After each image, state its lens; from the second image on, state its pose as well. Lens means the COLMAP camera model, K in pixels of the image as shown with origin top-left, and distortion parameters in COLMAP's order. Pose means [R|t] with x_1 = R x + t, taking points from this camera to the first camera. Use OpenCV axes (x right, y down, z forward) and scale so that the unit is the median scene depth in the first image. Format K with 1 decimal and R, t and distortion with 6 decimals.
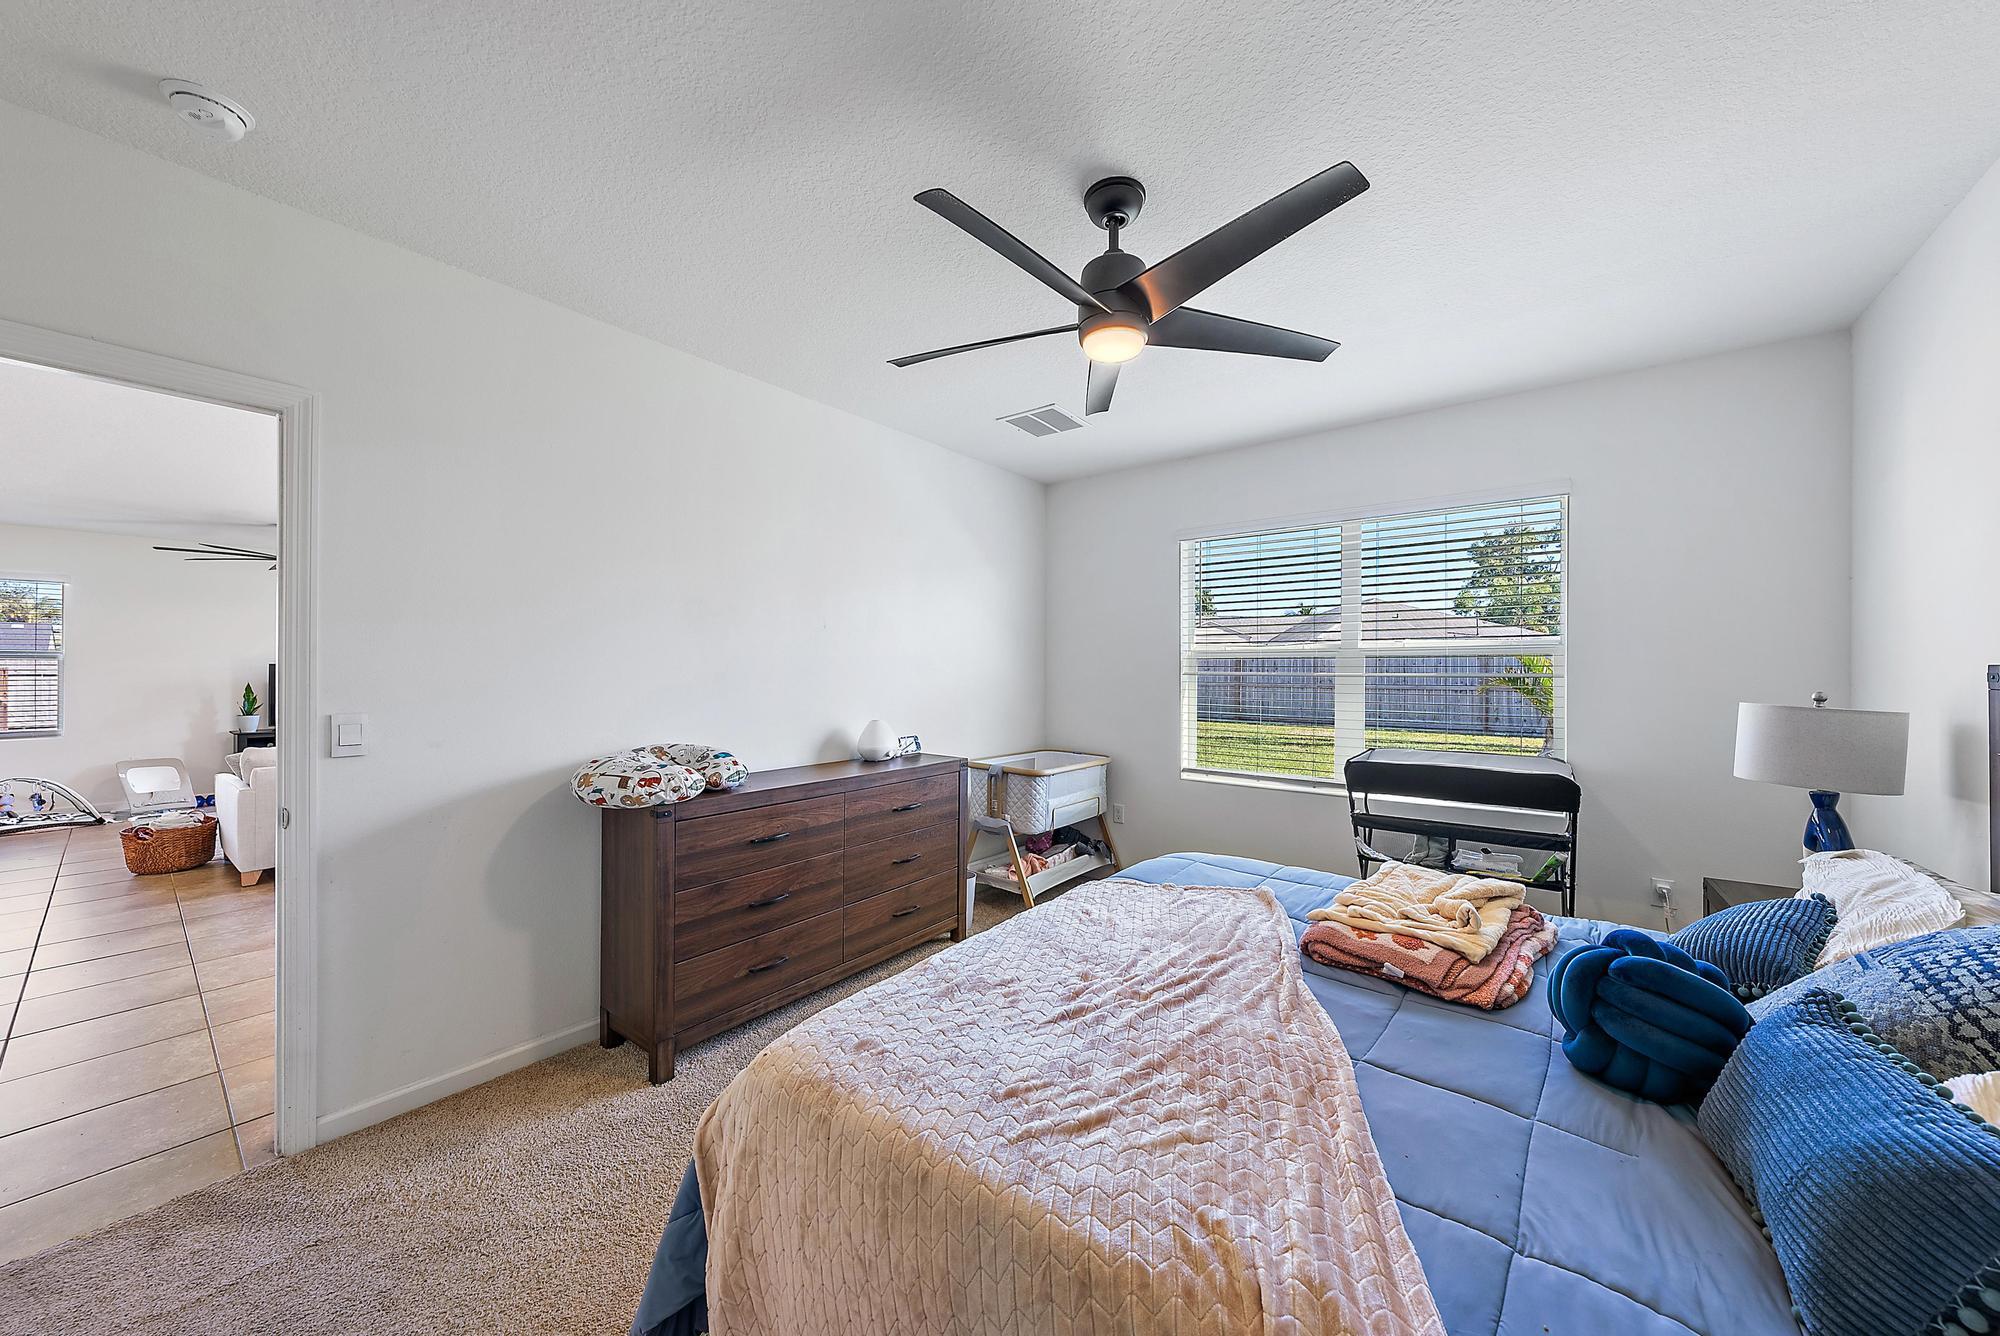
lens RADIAL K [[702.9, 0, 1002.3], [0, 702.9, 657.7], [0, 0, 1]] dist [-0.000058, 0.000019]
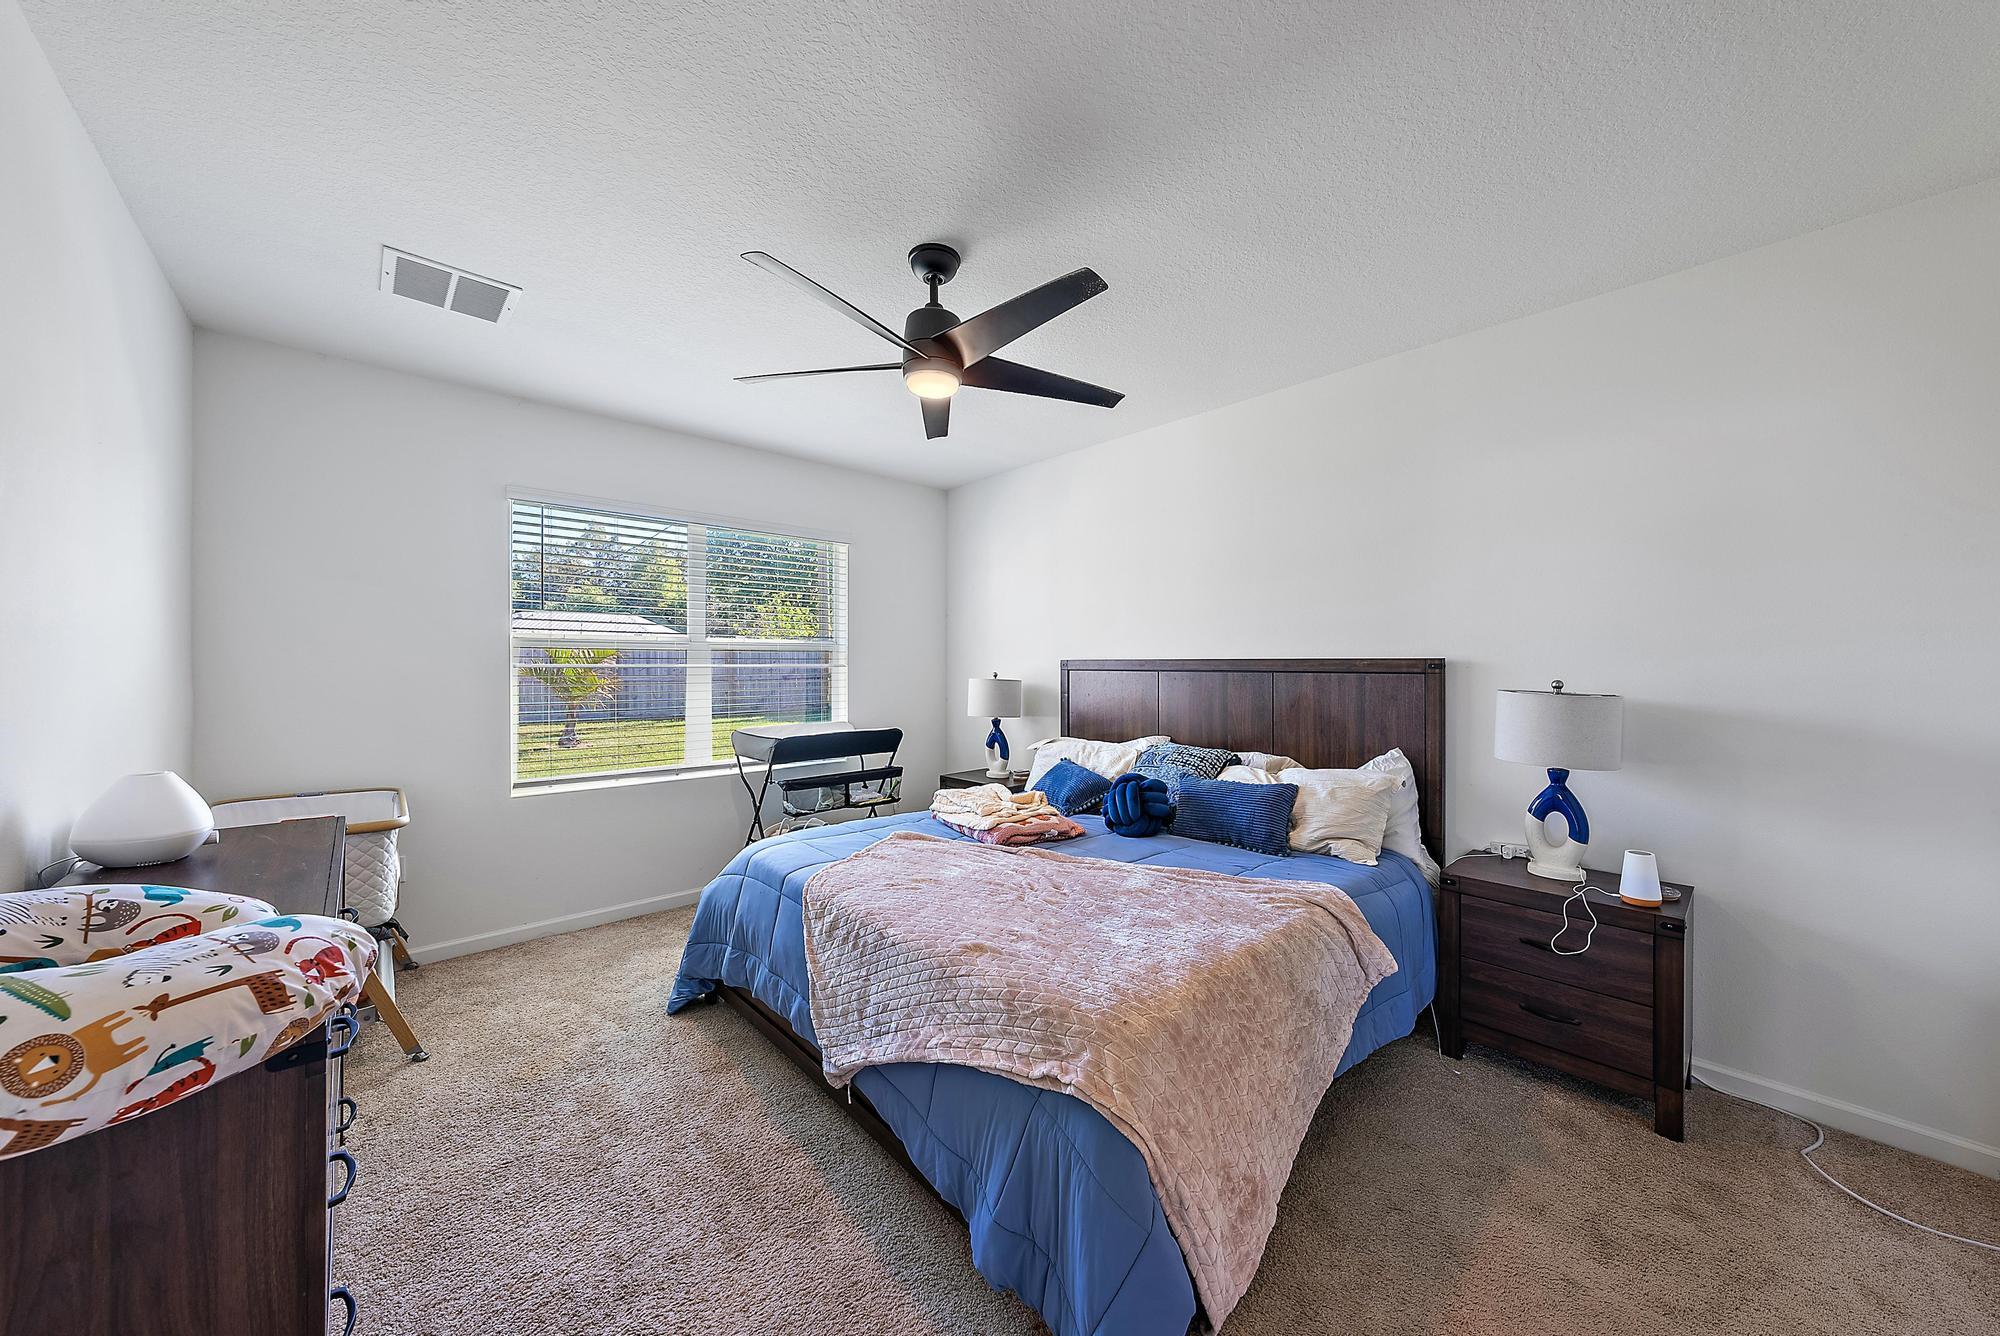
lens RADIAL K [[702.9, 0, 1002.3], [0, 702.9, 657.7], [0, 0, 1]] dist [-0.000058, 0.000019]
pose [[0.147846, 0.005297, 0.988996, -0.773567], [-0.017512, 0.999843, -0.002737, 0.008507], [-0.988855, -0.016915, 0.147916, 0.560563]]
